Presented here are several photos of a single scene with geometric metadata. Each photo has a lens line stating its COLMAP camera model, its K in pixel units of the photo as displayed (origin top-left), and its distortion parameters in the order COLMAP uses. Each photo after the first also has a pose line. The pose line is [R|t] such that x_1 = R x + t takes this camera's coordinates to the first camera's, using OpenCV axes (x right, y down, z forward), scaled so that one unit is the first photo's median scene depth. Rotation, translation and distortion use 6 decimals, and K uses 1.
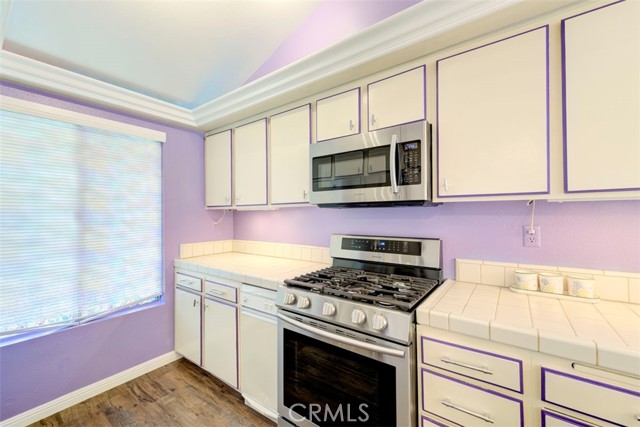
lens RADIAL K [[263.3, 0, 320.0], [0, 263.3, 213.5], [0, 0, 1]] dist [0.017430, 0.000127]
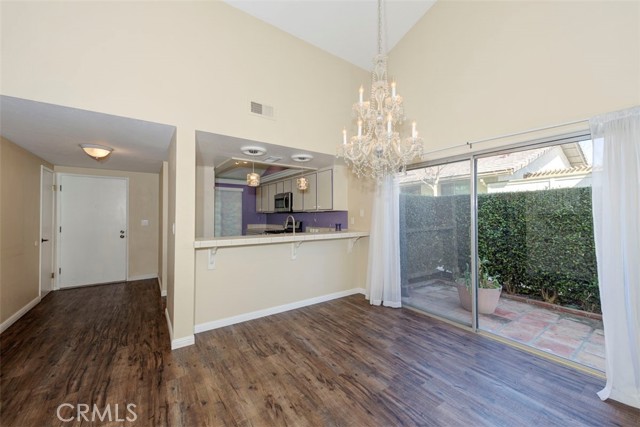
lens RADIAL K [[246.3, 0, 321.2], [0, 246.3, 212.4], [0, 0, 1]] dist [0.014838, -0.000235]
pose [[0.946226, 0.003755, -0.323484, 1.380604], [-0.007692, 0.999911, -0.010894, 0.003333], [0.323414, 0.012797, 0.946171, -1.637664]]
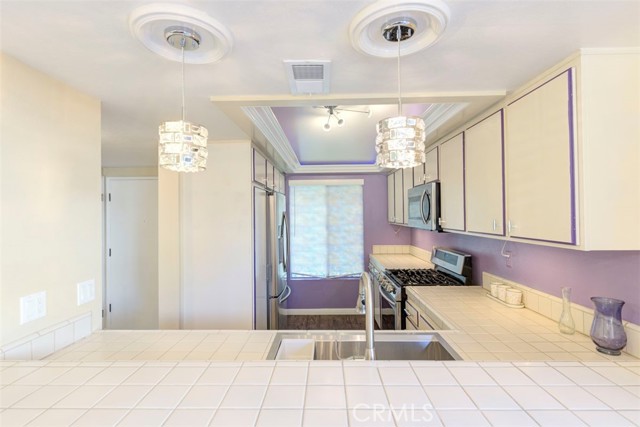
lens RADIAL K [[316.9, 0, 320.0], [0, 316.9, 213.5], [0, 0, 1]] dist [-0.002046, -0.000033]
pose [[0.569643, -0.002546, -0.821888, 1.032957], [0.008597, 0.999959, 0.002861, -0.100851], [0.821847, -0.008695, 0.569642, -0.436985]]
